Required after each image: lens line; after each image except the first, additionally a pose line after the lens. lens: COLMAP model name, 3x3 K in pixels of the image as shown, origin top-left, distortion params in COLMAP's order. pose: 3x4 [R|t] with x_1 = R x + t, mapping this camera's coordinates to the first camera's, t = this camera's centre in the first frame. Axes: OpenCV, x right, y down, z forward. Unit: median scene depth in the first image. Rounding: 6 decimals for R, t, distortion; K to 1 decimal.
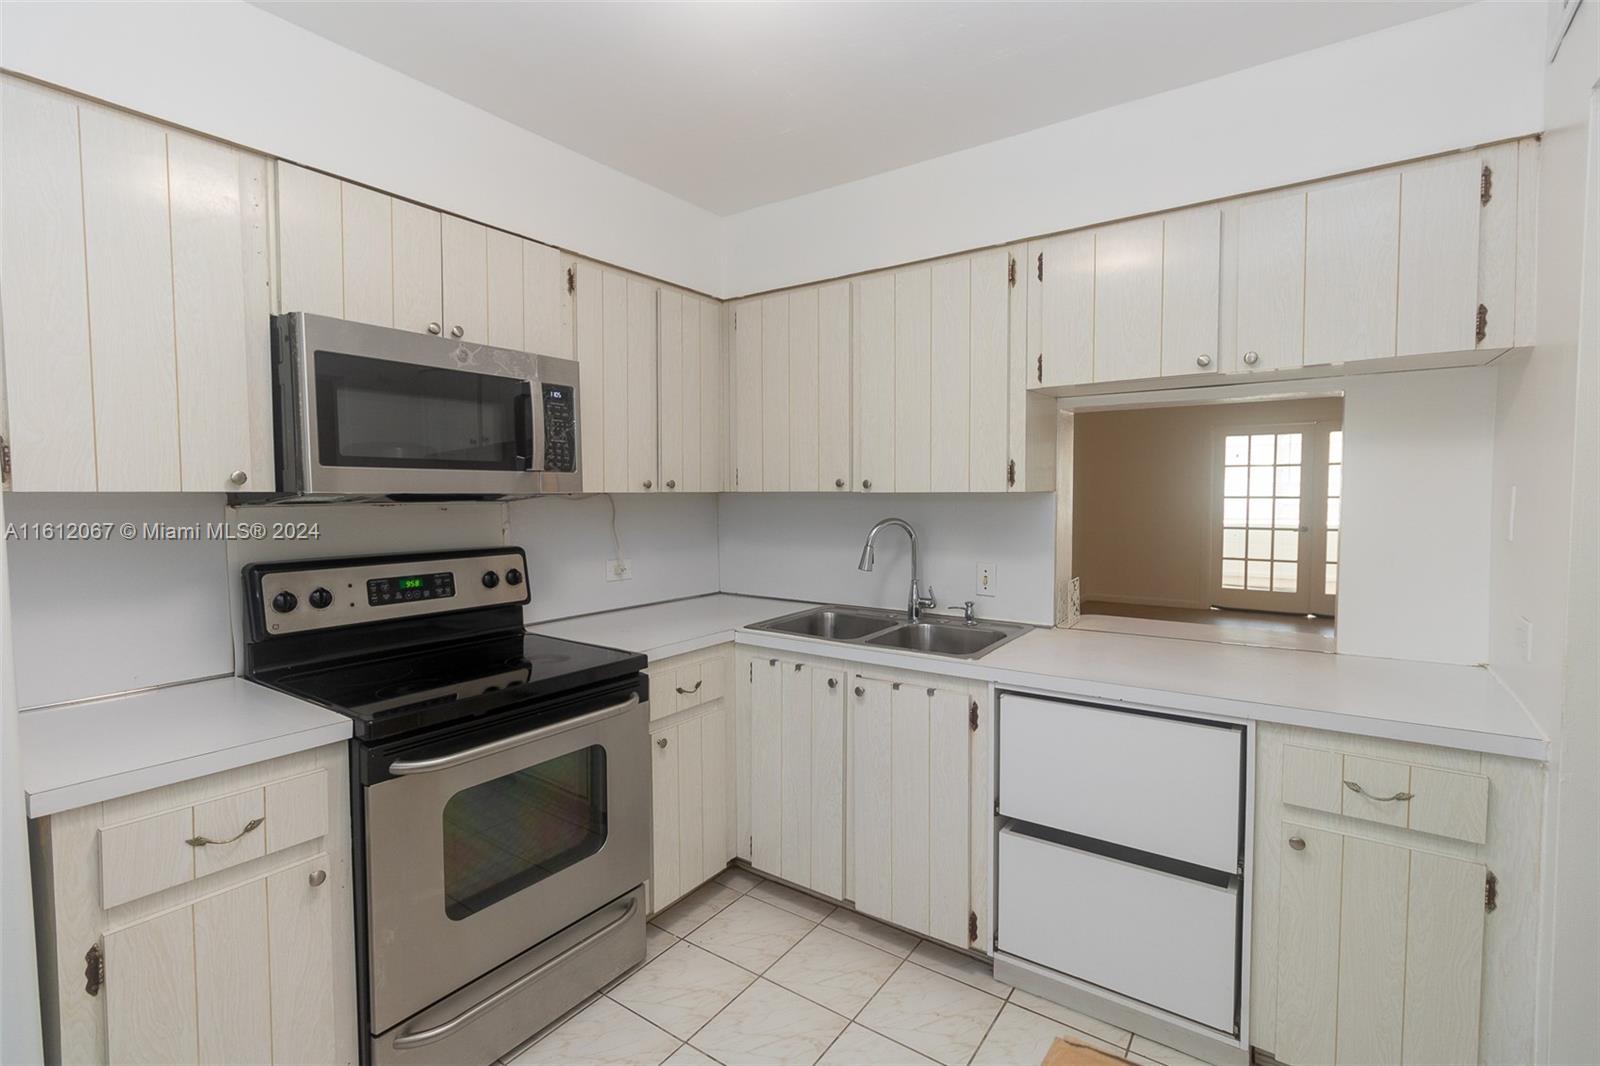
lens RADIAL K [[733.9, 0, 796.3], [0, 733.9, 533.3], [0, 0, 1]] dist [0.001799, 0.000481]
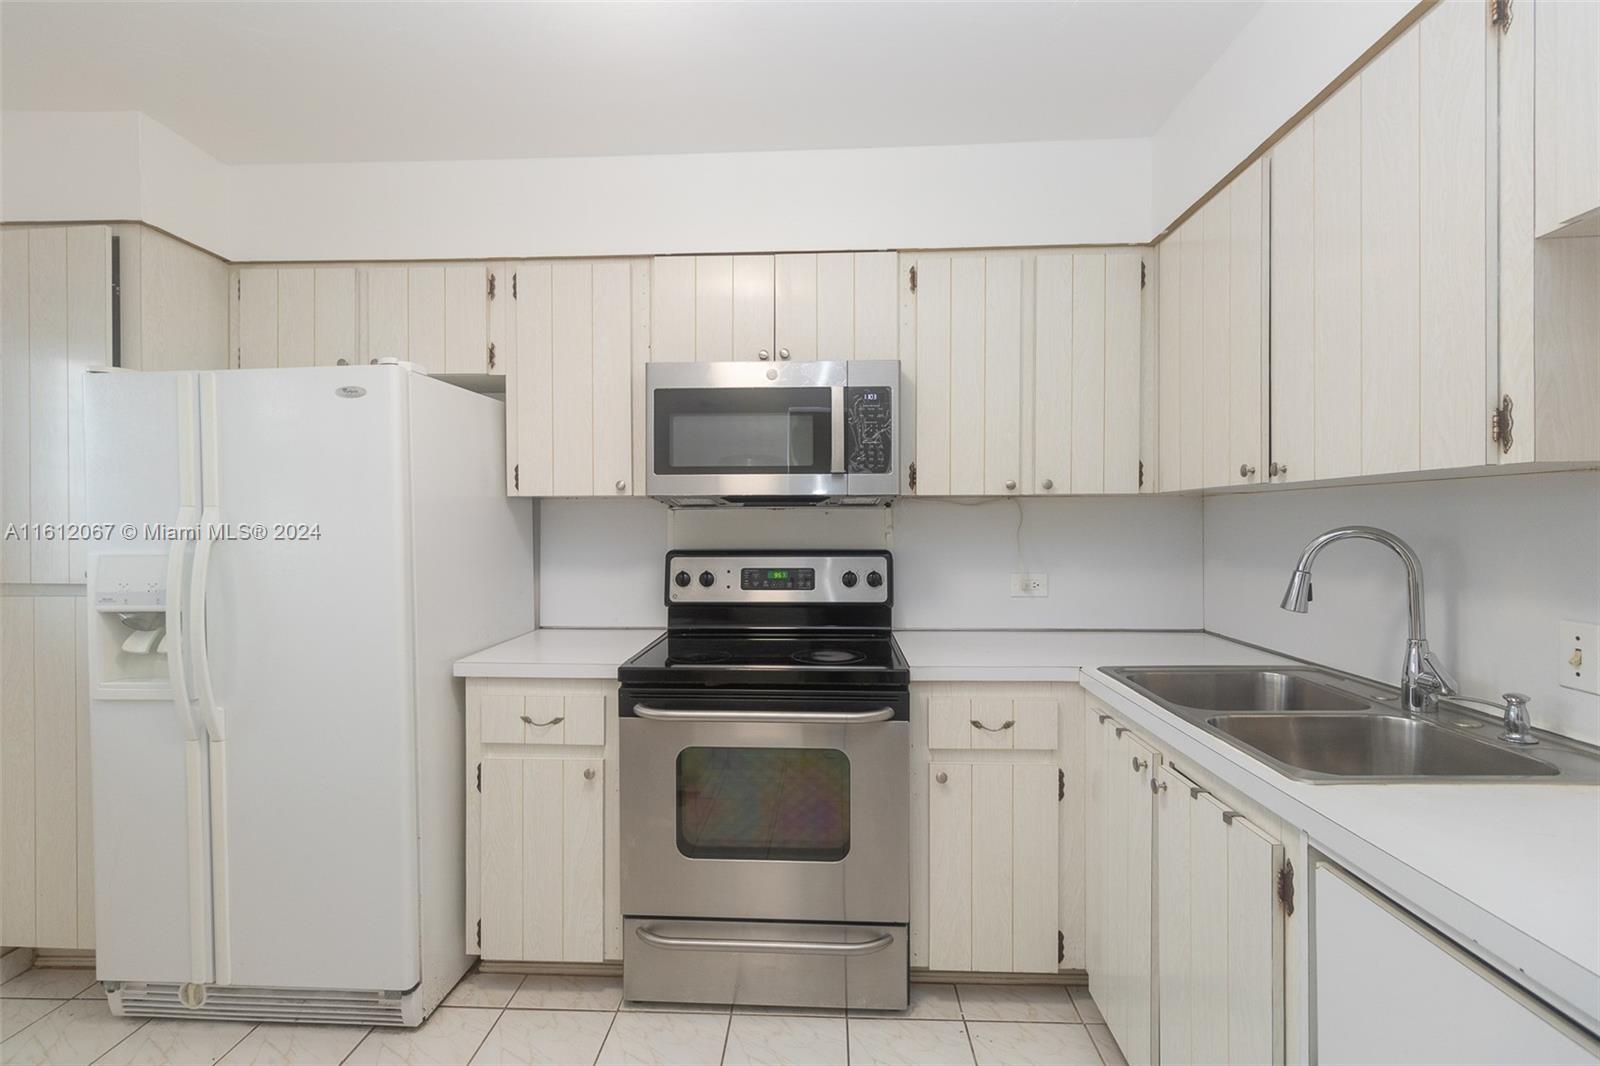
lens RADIAL K [[733.9, 0, 797.2], [0, 733.9, 534.2], [0, 0, 1]] dist [0.001799, 0.000481]
pose [[0.540242, 0.014484, -0.841385, 0.474689], [-0.045645, 0.998884, -0.012113, 0.016181], [0.840271, 0.044949, 0.540301, 0.387618]]
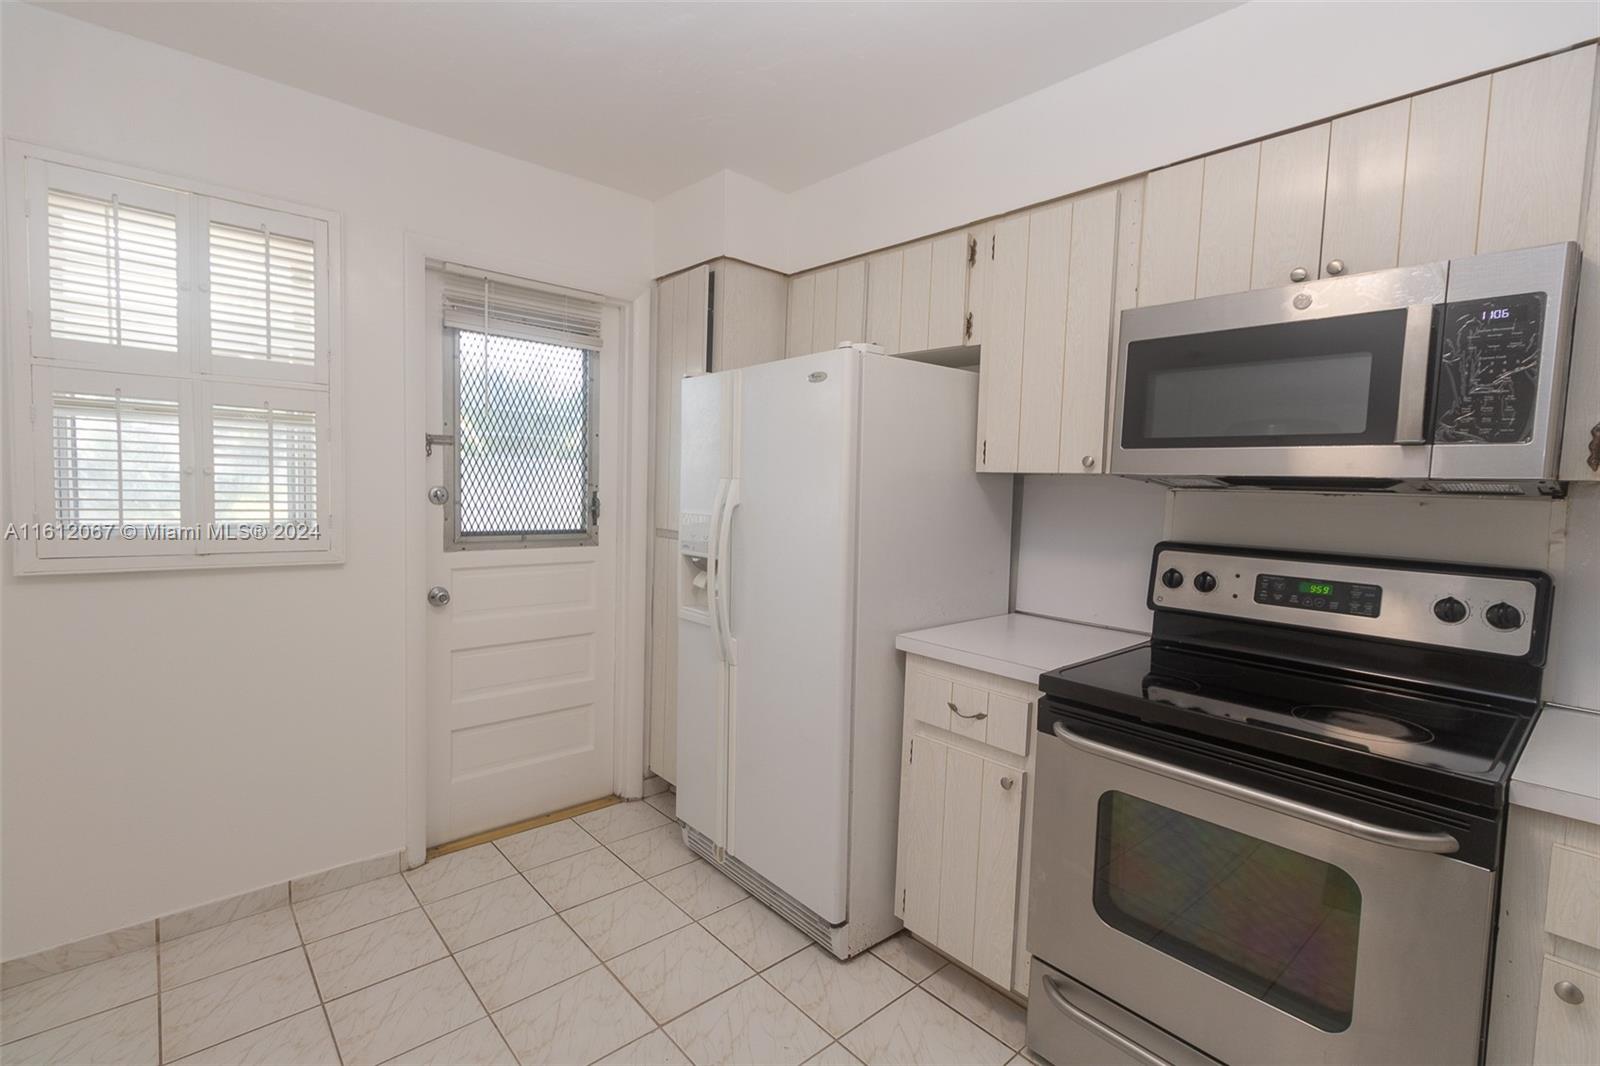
lens RADIAL K [[733.9, 0, 797.2], [0, 733.9, 532.8], [0, 0, 1]] dist [0.001799, 0.000481]
pose [[-0.228997, 0.062634, -0.971410, 0.405362], [-0.084354, 0.992897, 0.083905, -0.014066], [0.969765, 0.101157, -0.222087, 0.608071]]
